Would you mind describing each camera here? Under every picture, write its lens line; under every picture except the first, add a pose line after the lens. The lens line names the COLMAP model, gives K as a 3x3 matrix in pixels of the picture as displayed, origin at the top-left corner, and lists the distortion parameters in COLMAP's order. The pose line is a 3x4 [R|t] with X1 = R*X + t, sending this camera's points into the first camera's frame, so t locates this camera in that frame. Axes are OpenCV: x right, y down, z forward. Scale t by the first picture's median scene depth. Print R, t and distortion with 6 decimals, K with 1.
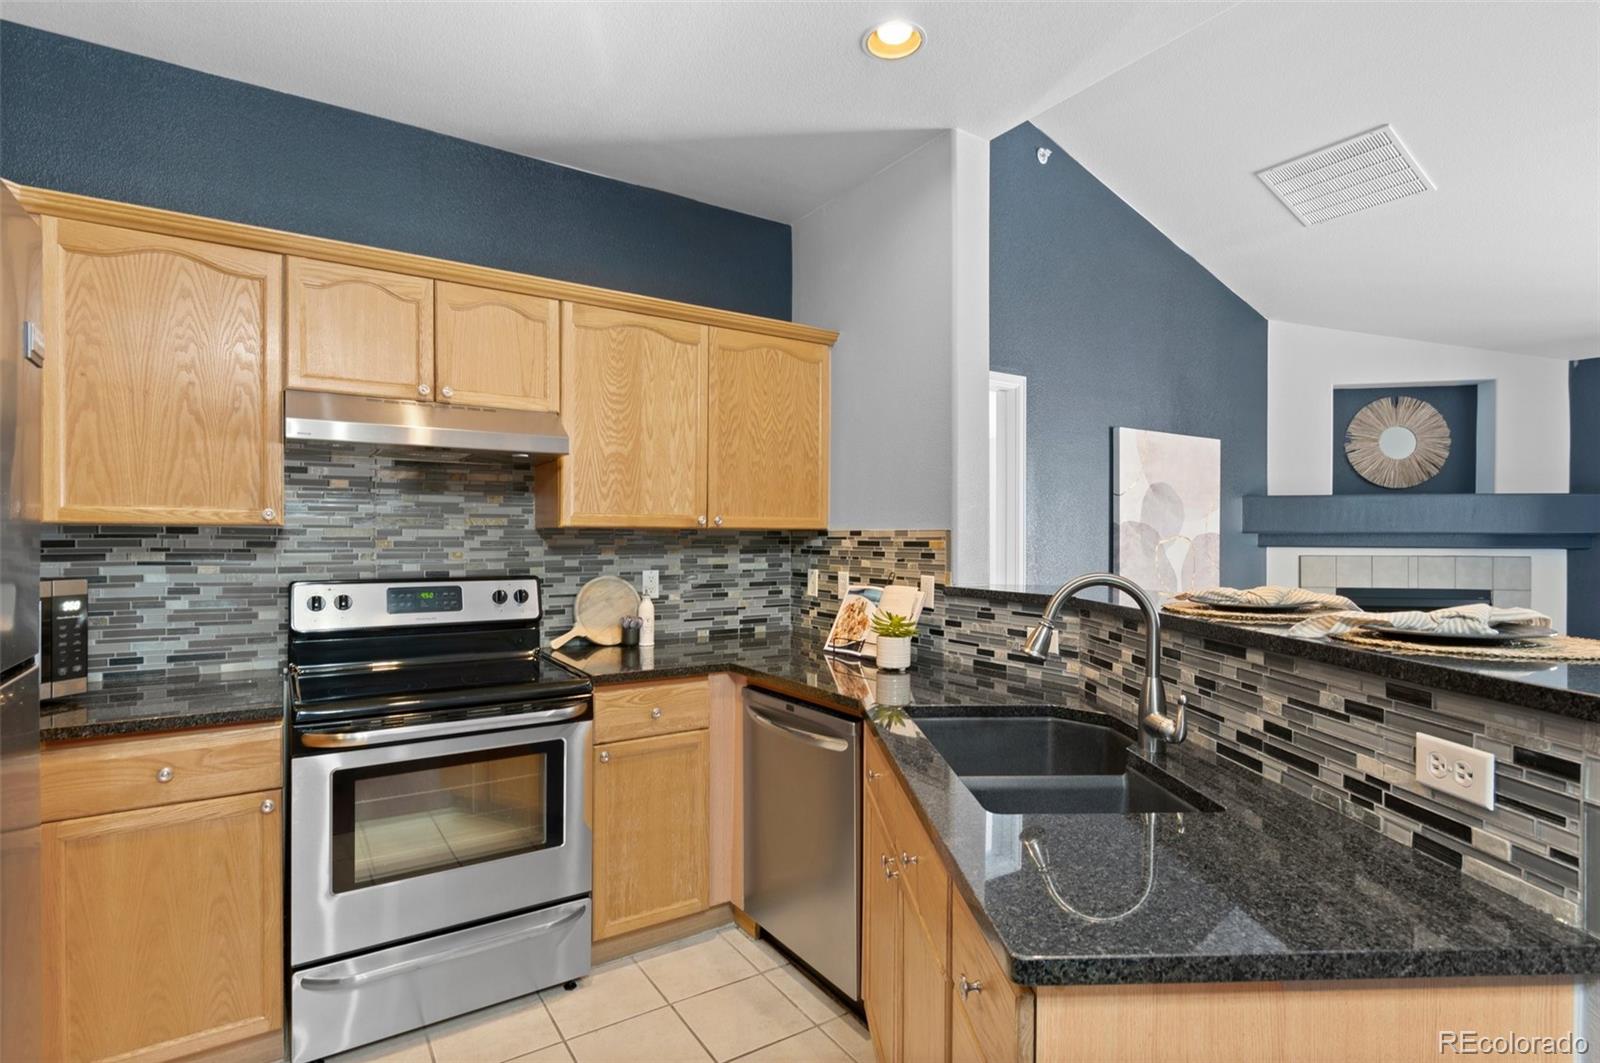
lens RADIAL K [[784.0, 0, 794.2], [0, 784.0, 541.8], [0, 0, 1]] dist [0.002350, -0.002117]
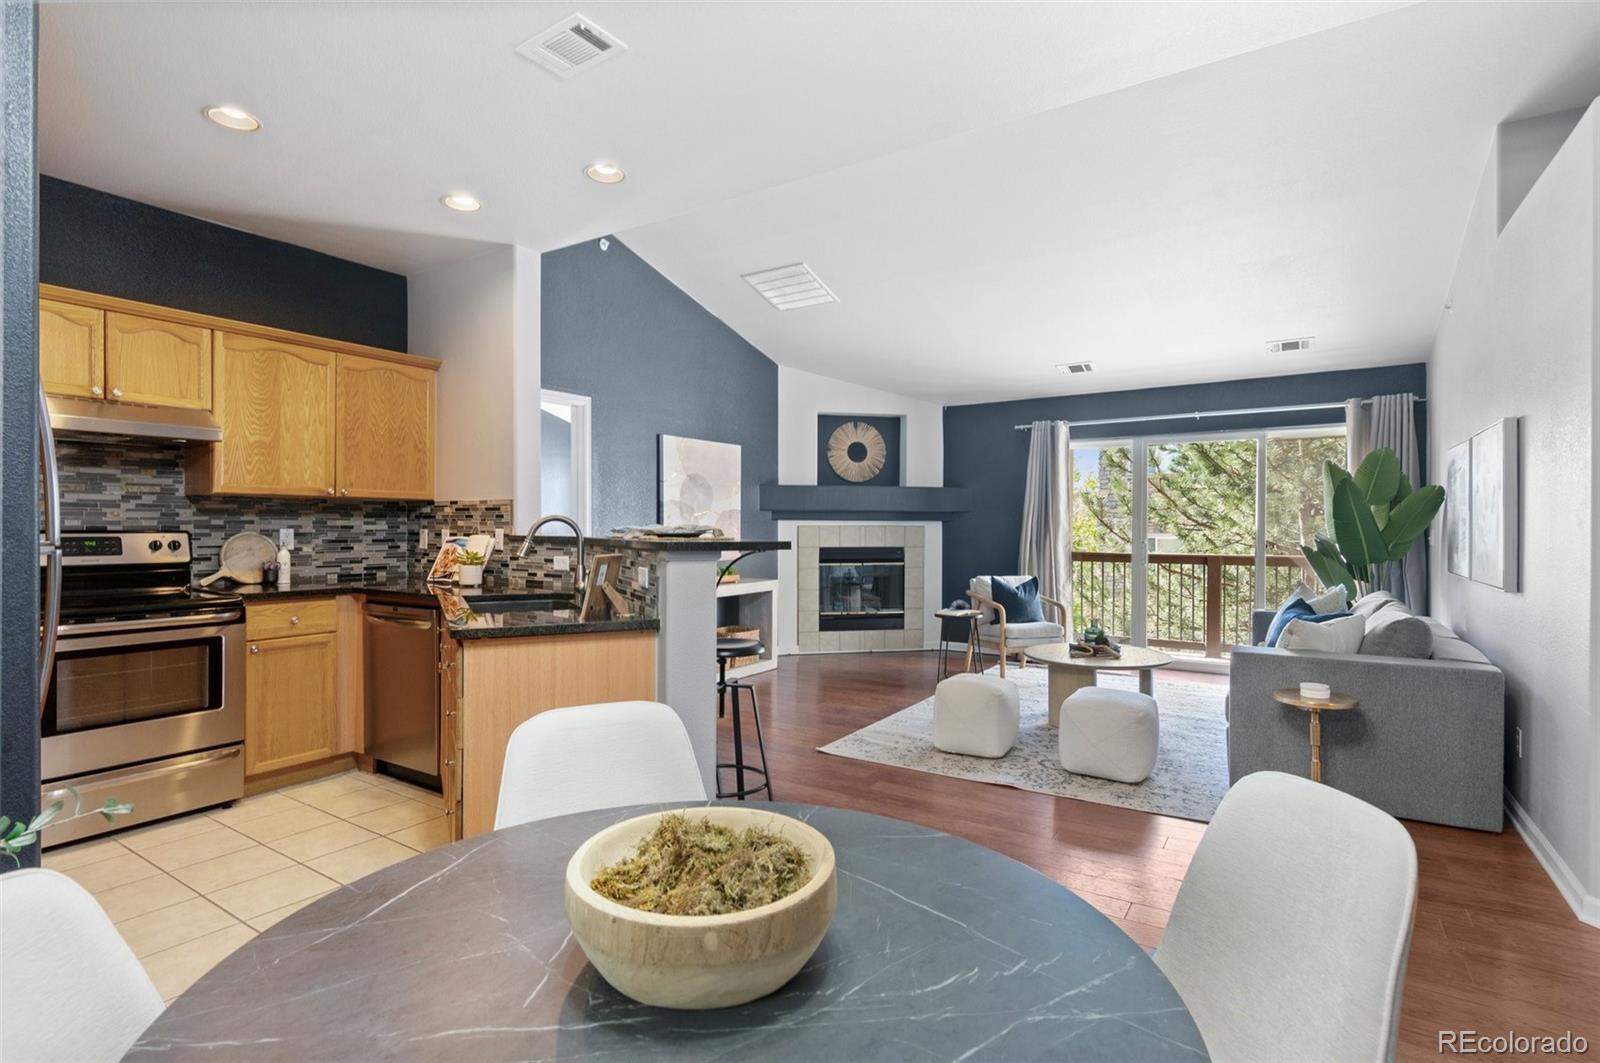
lens RADIAL K [[784.0, 0, 794.4], [0, 784.0, 529.4], [0, 0, 1]] dist [0.002350, -0.002117]
pose [[0.915798, -0.002024, 0.401634, 0.082092], [0.002518, 0.999997, -0.000702, 0.046271], [-0.401631, 0.001654, 0.915800, -0.649889]]
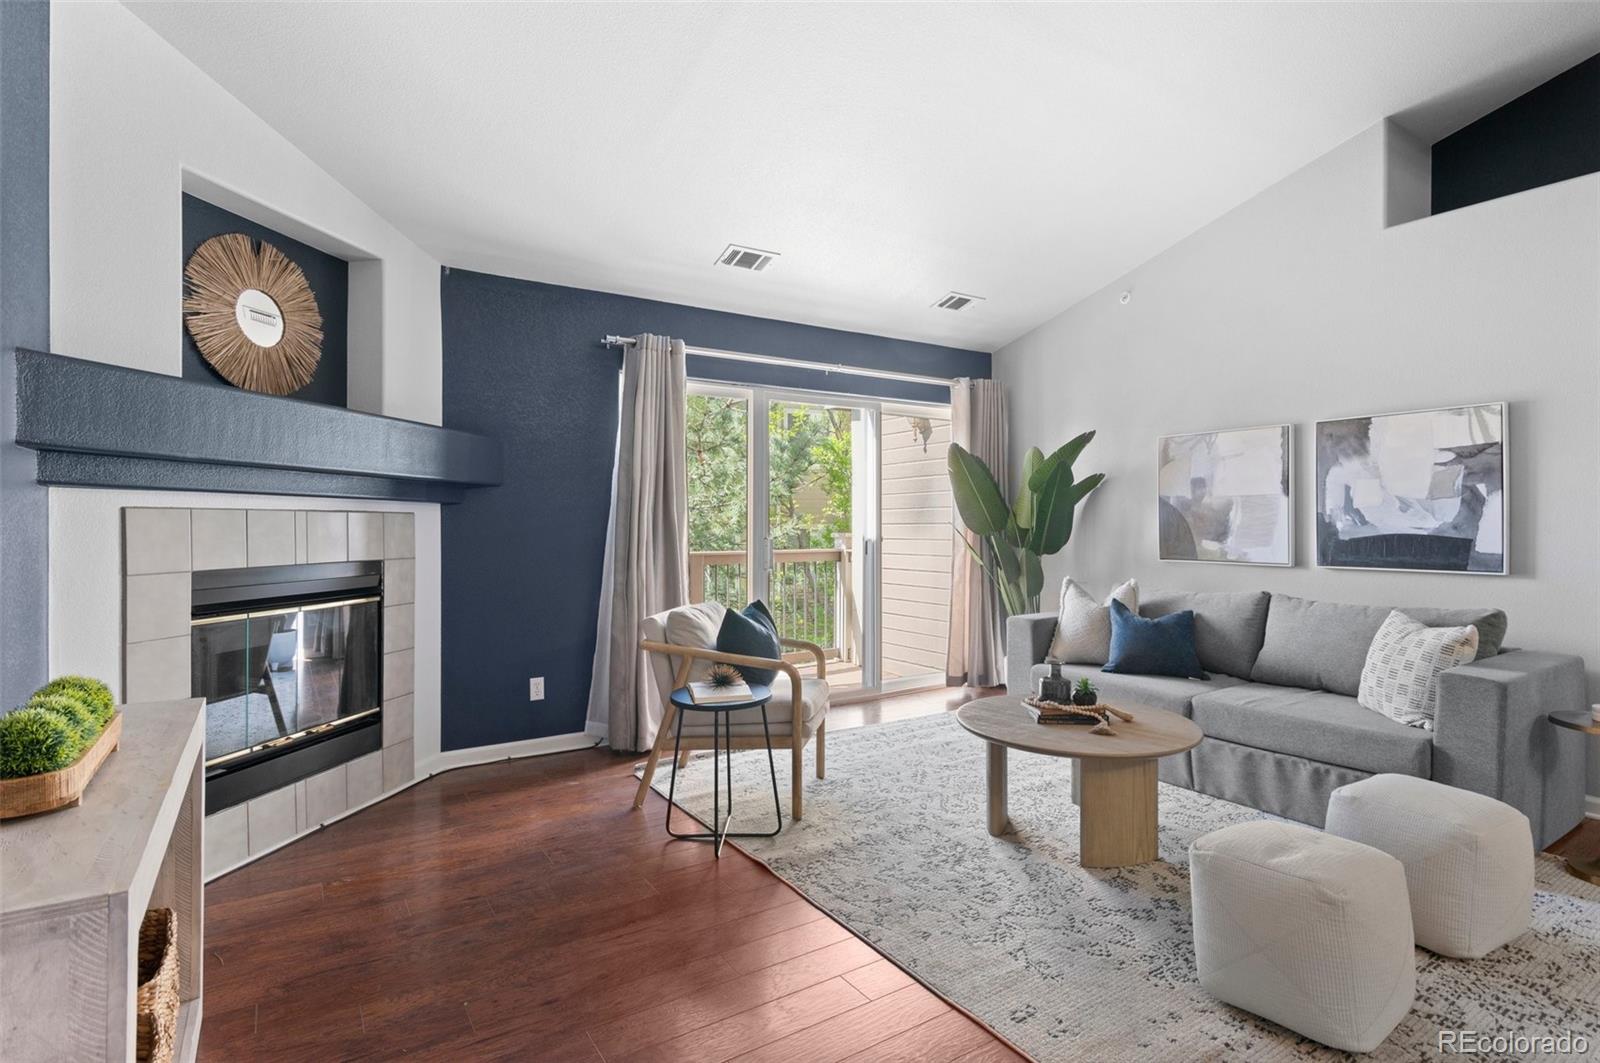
lens RADIAL K [[784.0, 0, 797.7], [0, 784.0, 524.3], [0, 0, 1]] dist [0.002350, -0.002117]
pose [[0.004868, -0.001986, 0.999986, 0.345412], [0.007954, 0.999966, 0.001947, 0.054969], [-0.999957, 0.007944, 0.004884, 1.111828]]
